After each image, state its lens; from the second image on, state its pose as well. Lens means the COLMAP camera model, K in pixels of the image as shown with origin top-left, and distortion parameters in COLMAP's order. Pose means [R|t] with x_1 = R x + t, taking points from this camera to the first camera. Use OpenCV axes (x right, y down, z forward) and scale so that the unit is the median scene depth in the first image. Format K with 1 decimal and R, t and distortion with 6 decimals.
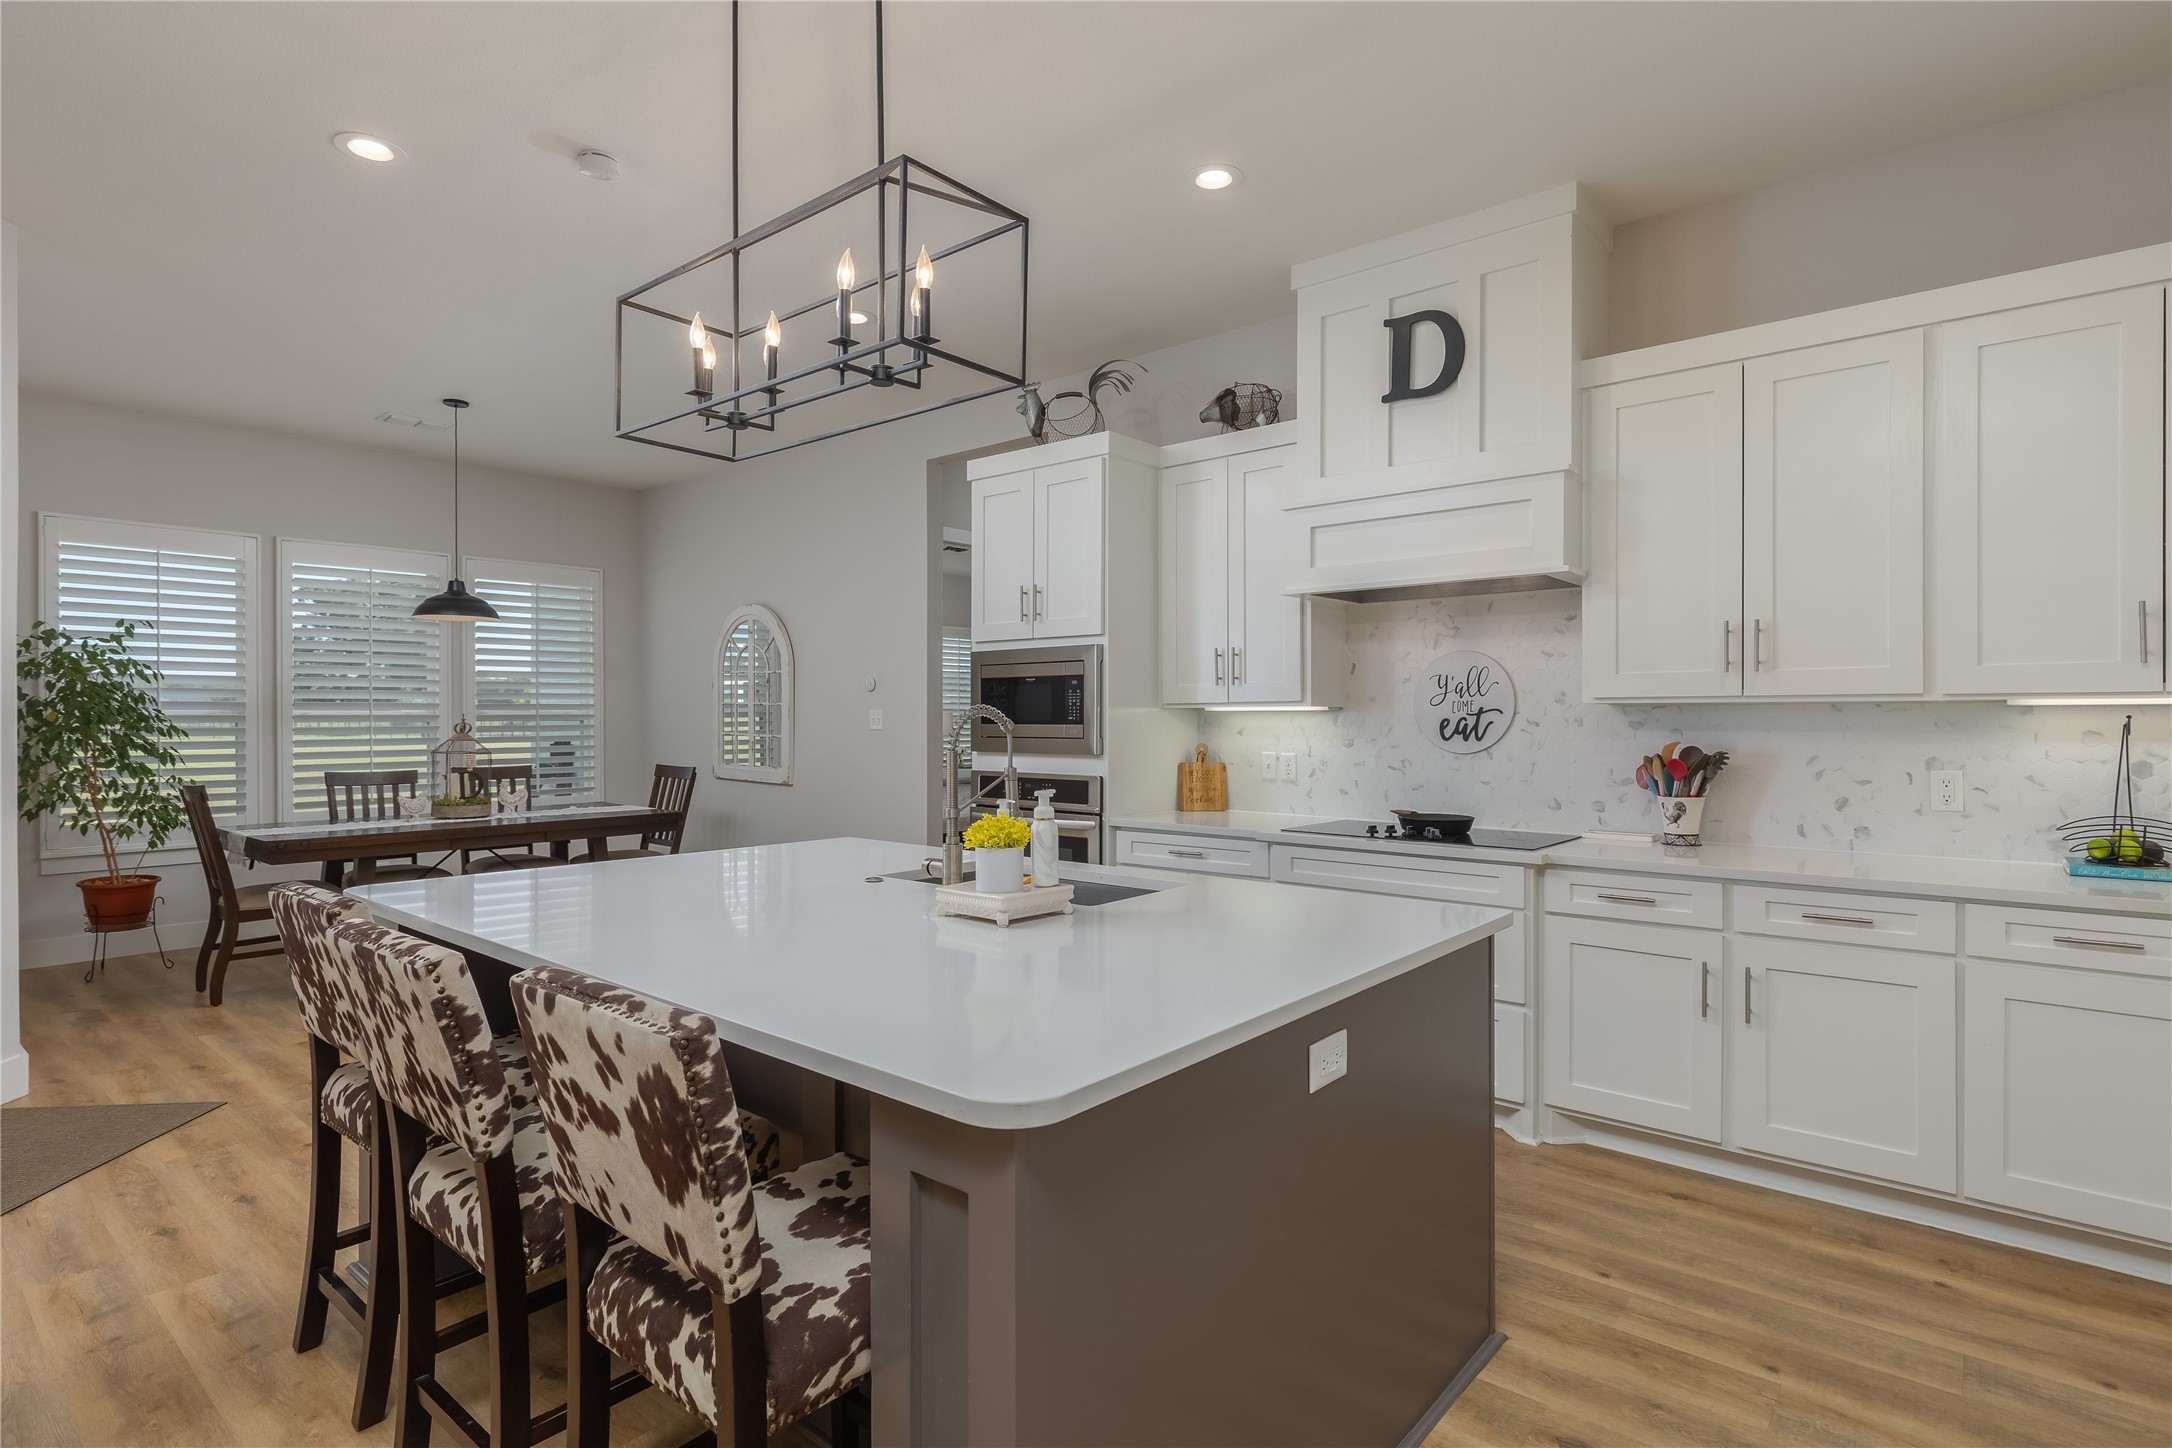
lens RADIAL K [[1074.7, 0, 1091.7], [0, 1074.7, 719.4], [0, 0, 1]] dist [0.003727, 0.001102]
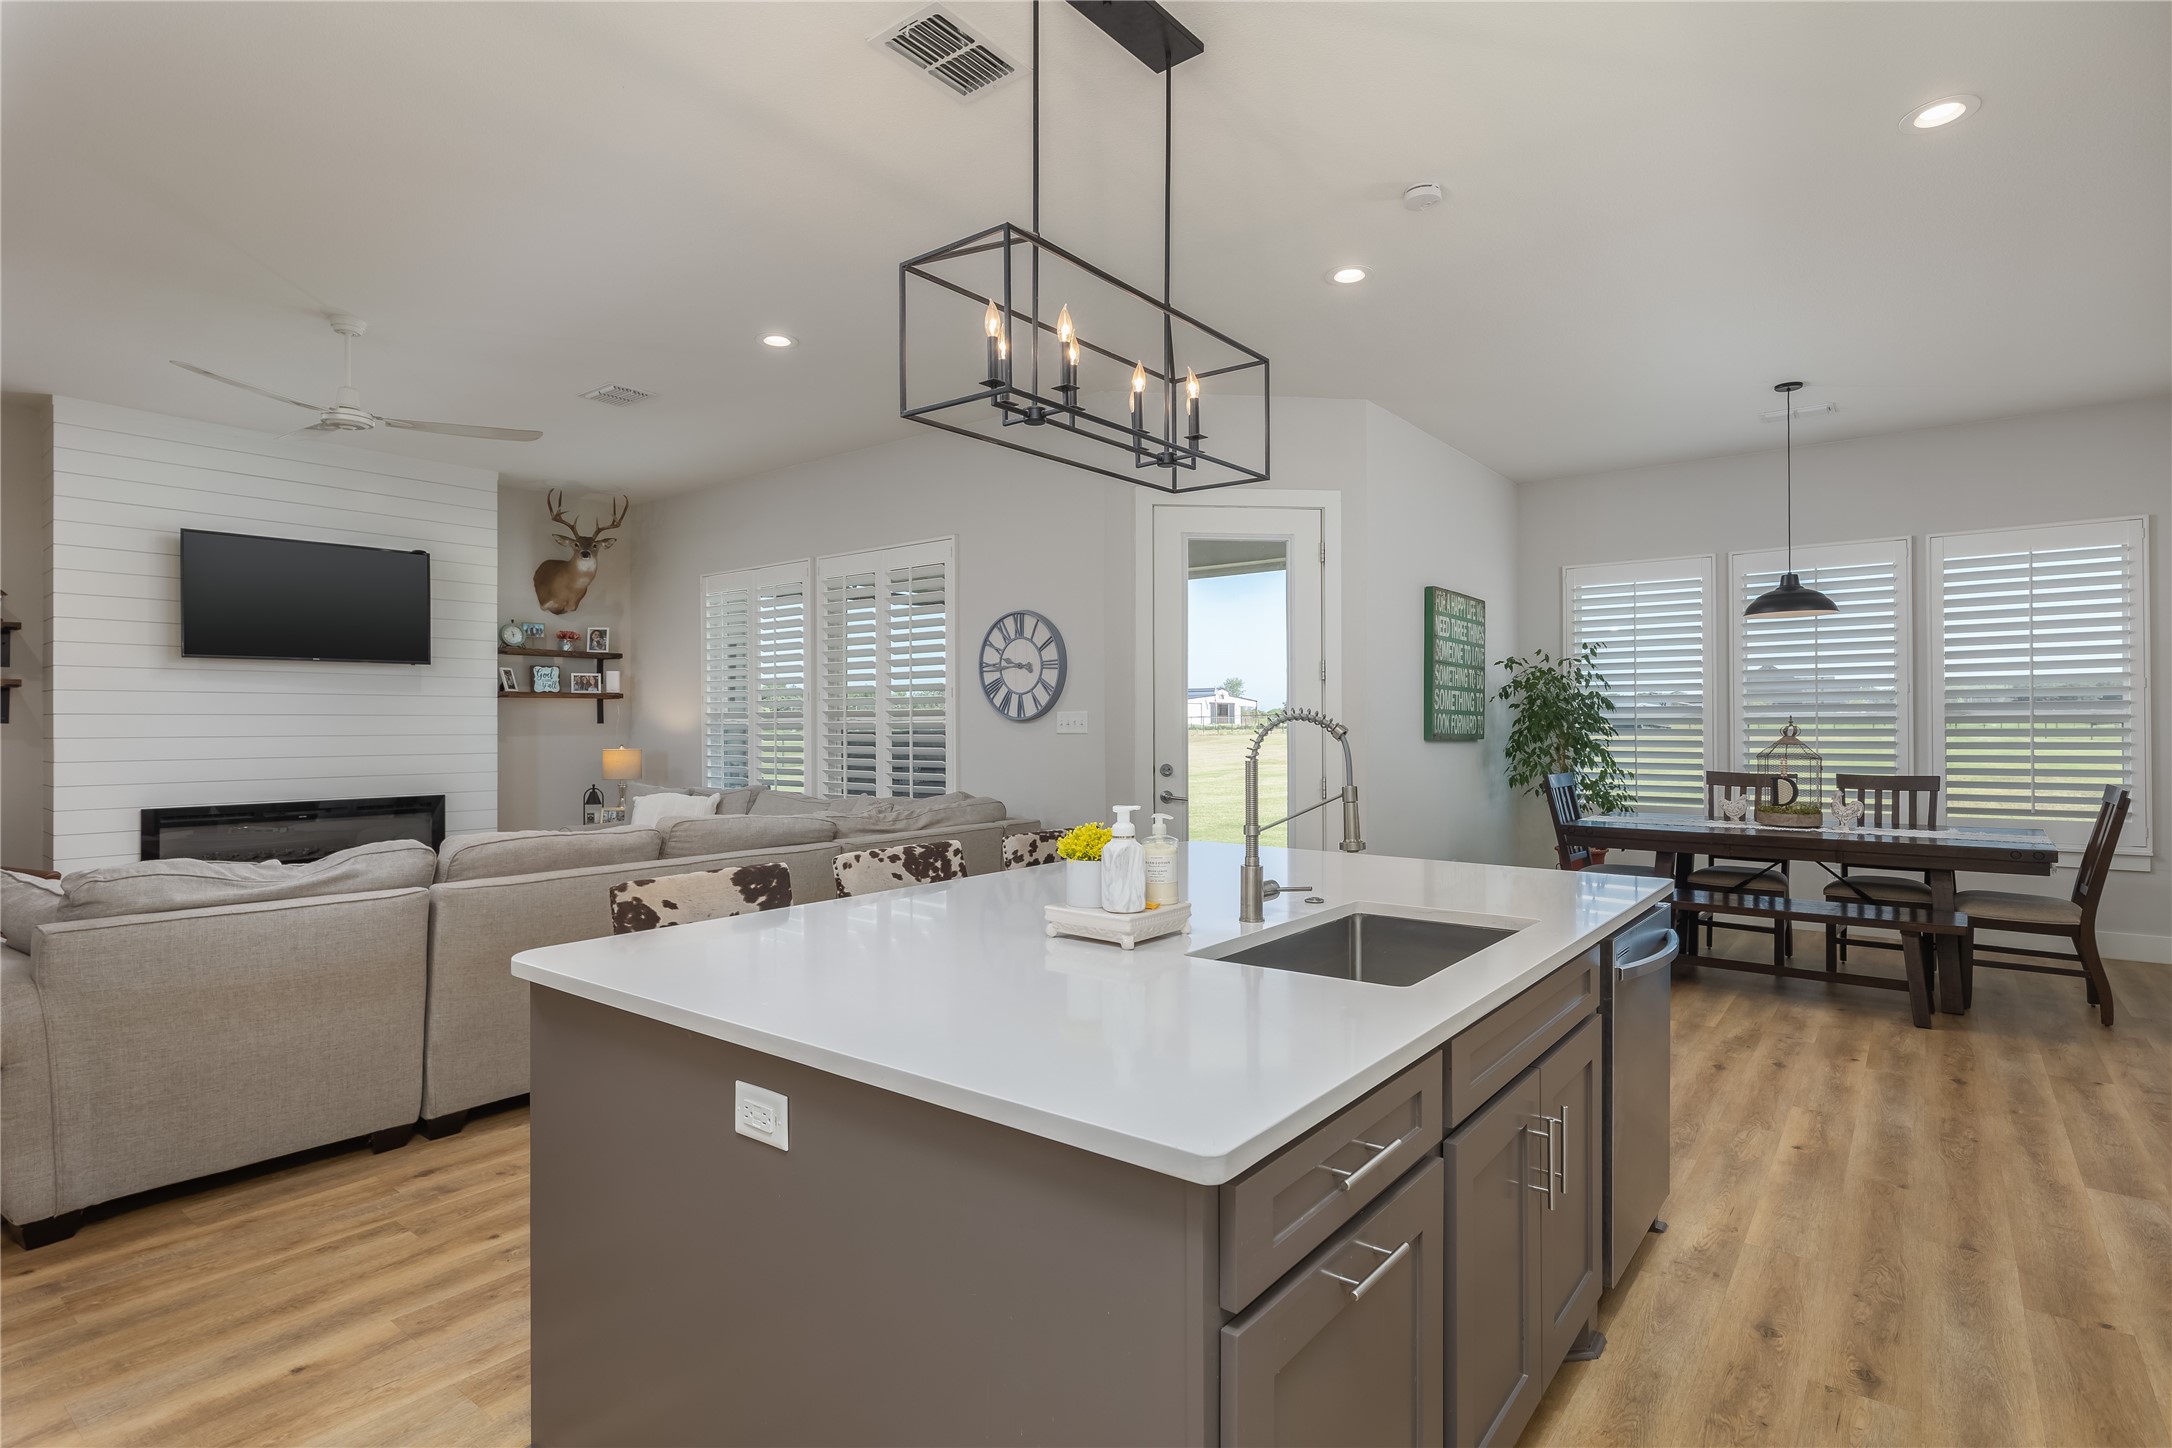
lens RADIAL K [[1074.7, 0, 1091.7], [0, 1074.7, 719.4], [0, 0, 1]] dist [0.003727, 0.001102]
pose [[0.032325, -0.003262, -0.999472, 0.471155], [0.002243, 0.999992, -0.003191, -0.000358], [0.999475, -0.002138, 0.032332, 0.521850]]
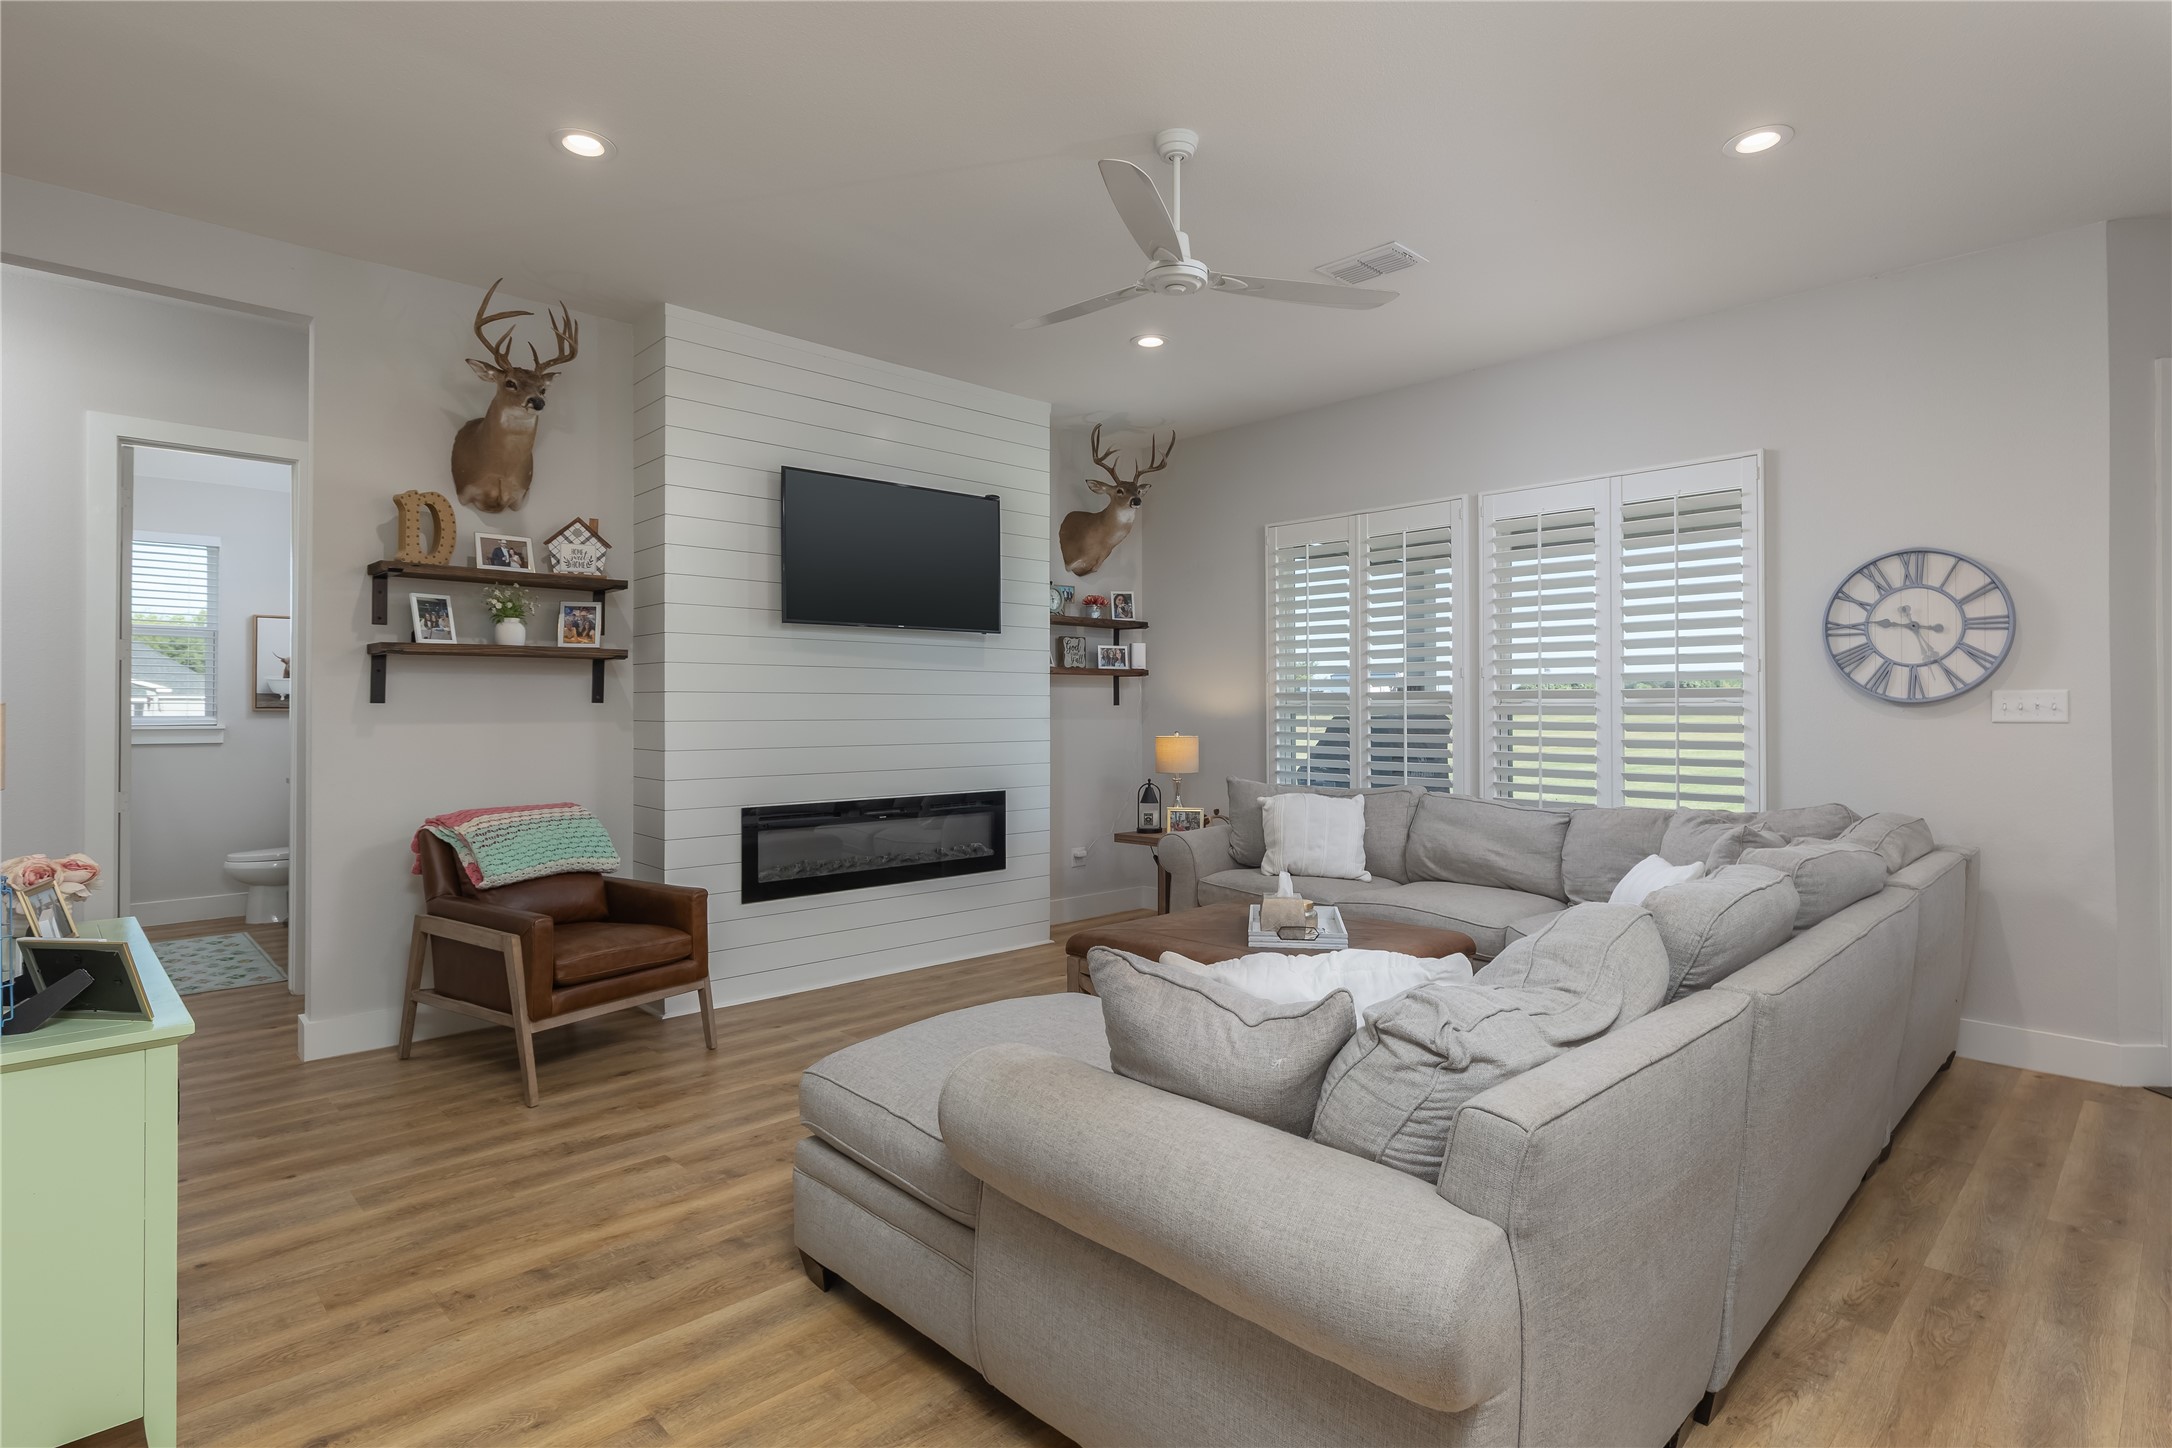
lens RADIAL K [[1076.6, 0, 1100.1], [0, 1076.6, 702.1], [0, 0, 1]] dist [0.000245, 0.000716]
pose [[-0.103000, -0.003287, -0.994676, 0.122465], [-0.001411, 0.999994, -0.003158, -0.000626], [0.994680, 0.001078, -0.103004, -0.196331]]
